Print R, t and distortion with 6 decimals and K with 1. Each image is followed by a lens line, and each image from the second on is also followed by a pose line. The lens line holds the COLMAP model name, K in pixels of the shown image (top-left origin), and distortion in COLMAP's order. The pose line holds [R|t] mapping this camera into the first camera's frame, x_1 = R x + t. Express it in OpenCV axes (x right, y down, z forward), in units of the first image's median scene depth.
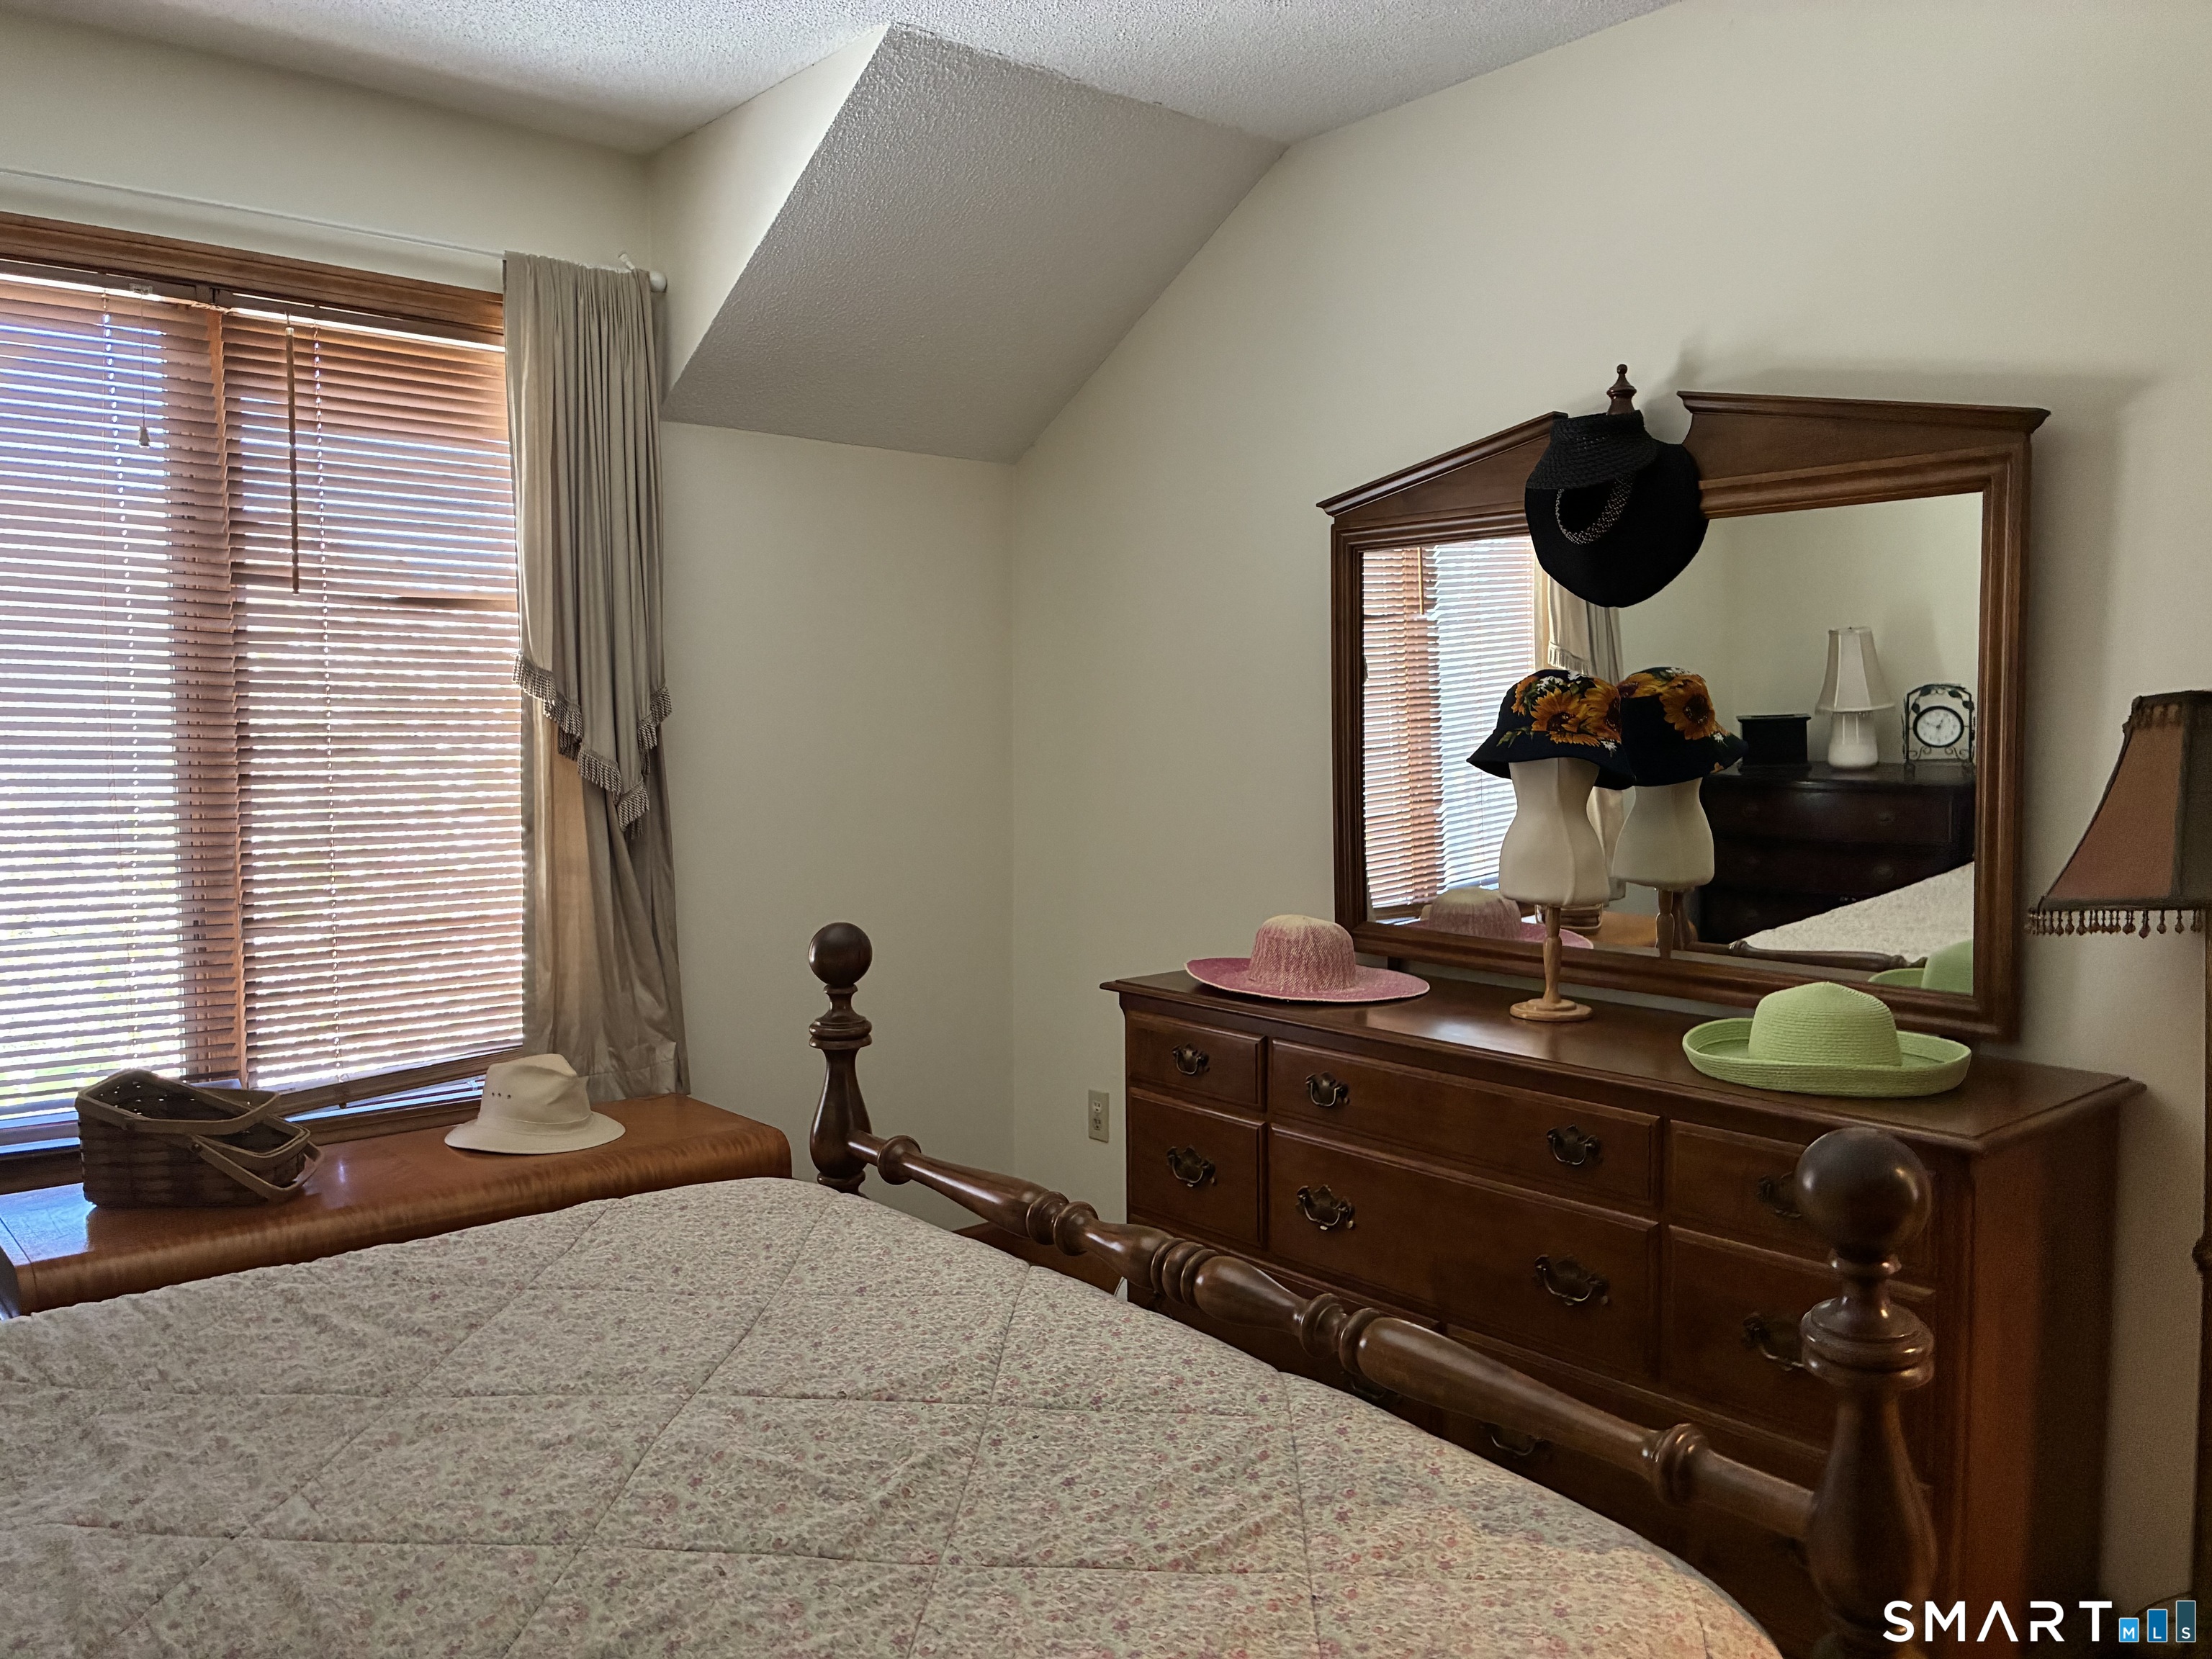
lens RADIAL K [[1676.9, 0, 1112.1], [0, 1676.9, 828.1], [0, 0, 1]] dist [0.051341, -0.065882]
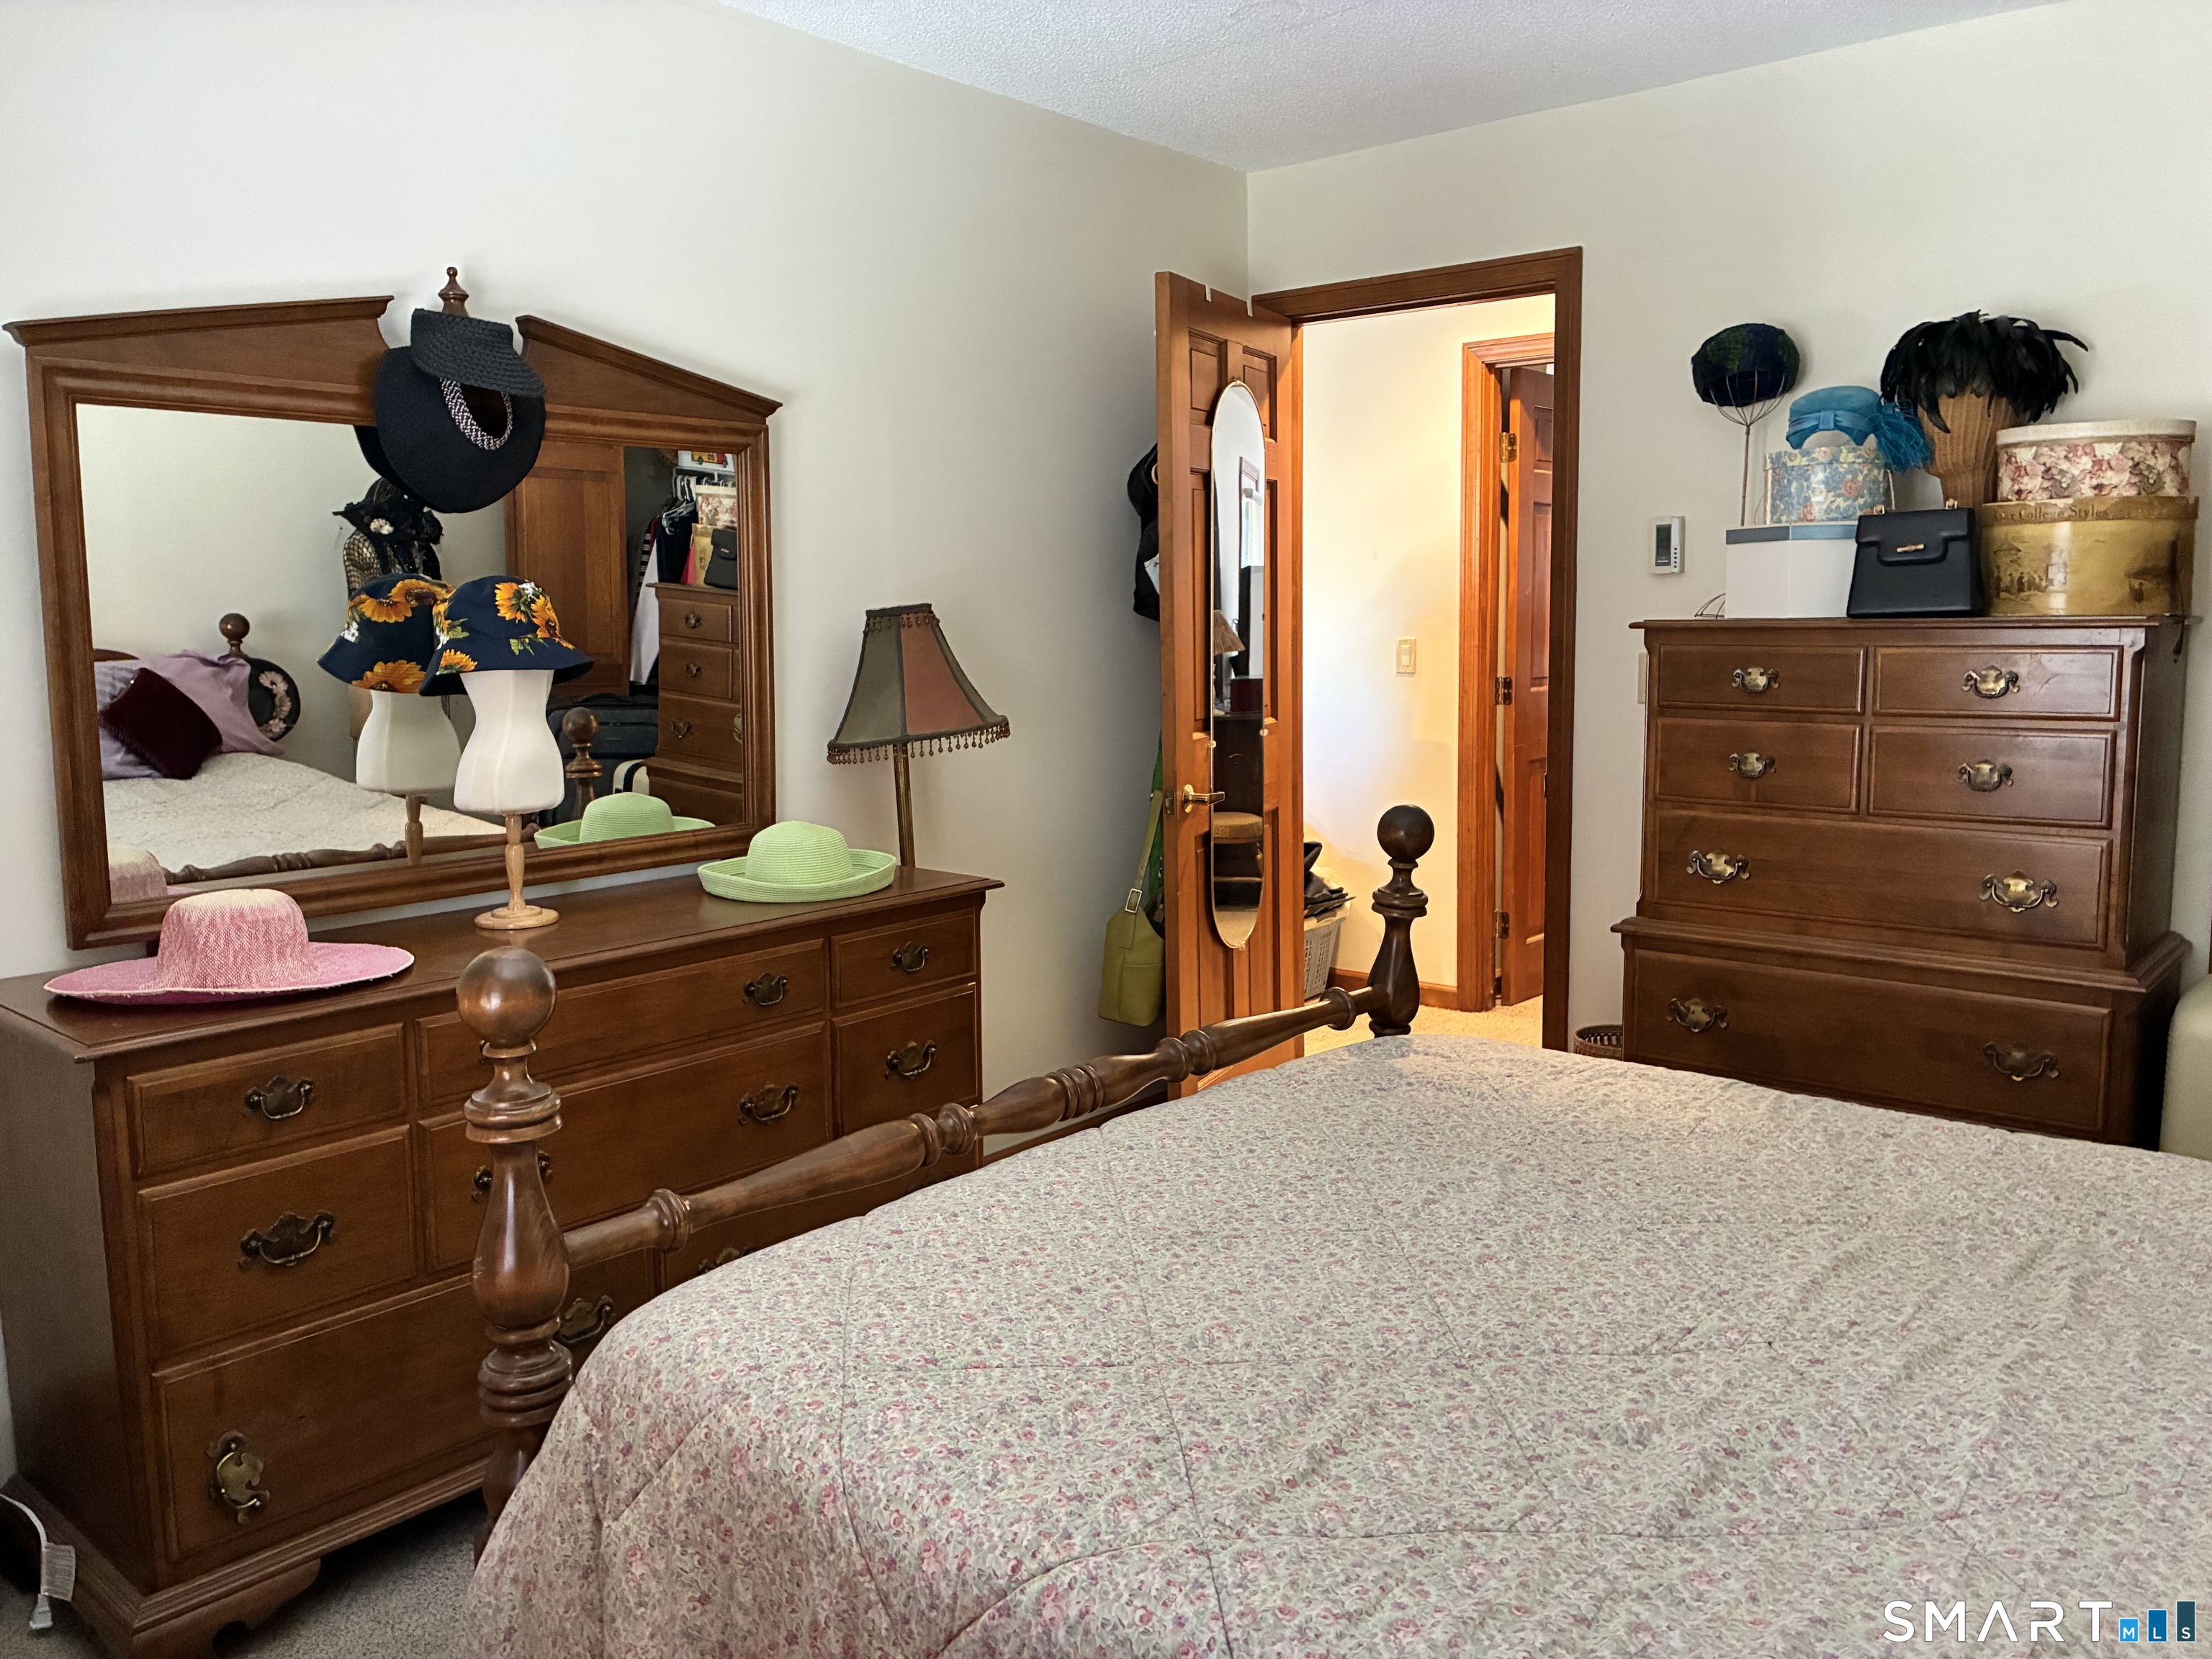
lens RADIAL K [[1676.9, 0, 1110.4], [0, 1676.9, 824.5], [0, 0, 1]] dist [0.051341, -0.065882]
pose [[-0.162151, -0.134459, 0.977562, -0.782734], [0.074401, 0.986187, 0.147986, -0.069088], [-0.983957, 0.096728, -0.149907, 0.797734]]
